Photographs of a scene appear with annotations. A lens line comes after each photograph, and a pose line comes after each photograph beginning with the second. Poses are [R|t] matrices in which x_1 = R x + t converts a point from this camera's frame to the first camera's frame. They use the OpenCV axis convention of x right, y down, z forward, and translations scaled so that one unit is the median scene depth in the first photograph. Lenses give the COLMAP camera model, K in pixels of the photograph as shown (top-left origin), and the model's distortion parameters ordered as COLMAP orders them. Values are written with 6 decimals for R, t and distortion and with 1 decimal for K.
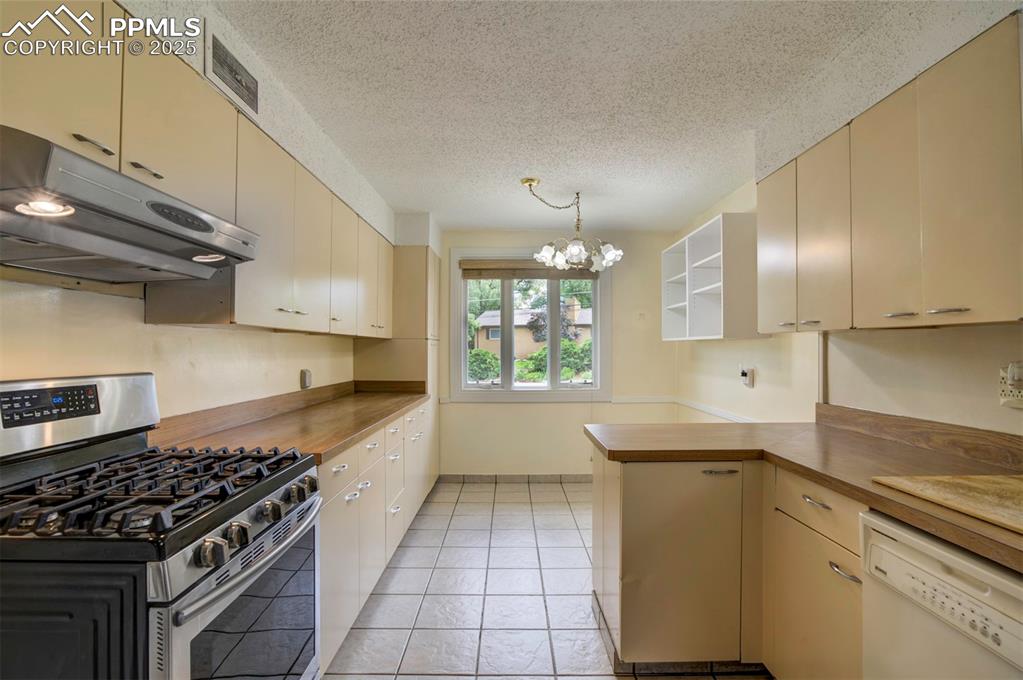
lens RADIAL K [[468.5, 0, 507.0], [0, 468.5, 342.9], [0, 0, 1]] dist [-0.022539, 0.016853]
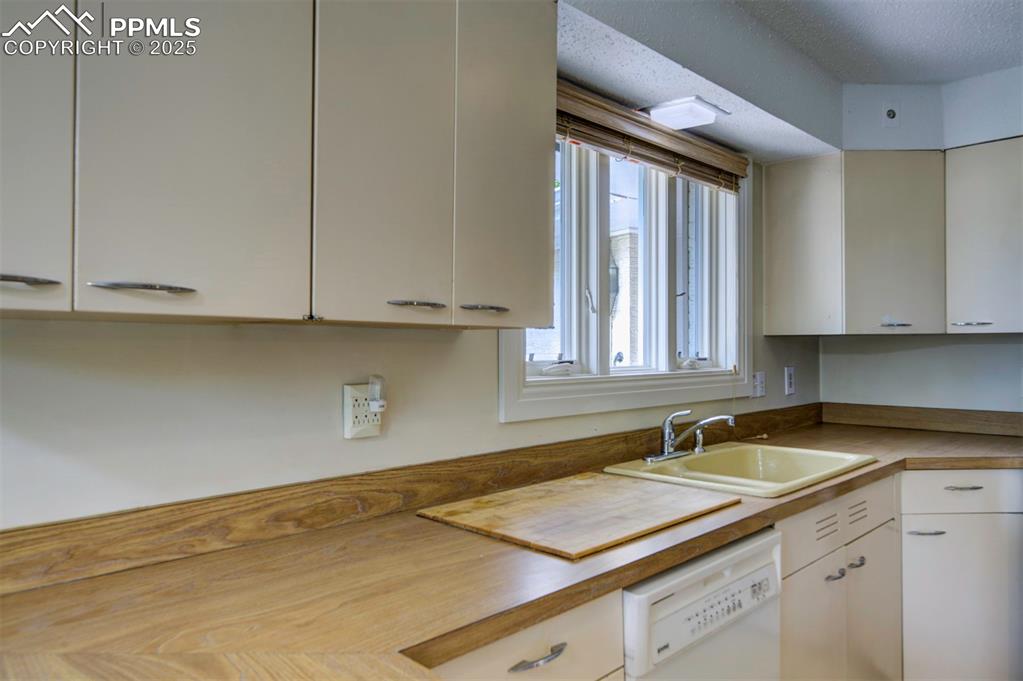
lens RADIAL K [[660.0, 0, 511.5], [0, 660.0, 340.5], [0, 0, 1]] dist [-0.001216, -0.000049]
pose [[-0.711362, 0.008268, 0.702777, 0.108203], [-0.008729, 0.999750, -0.020598, 0.002347], [-0.702772, -0.020787, -0.711112, 1.008343]]
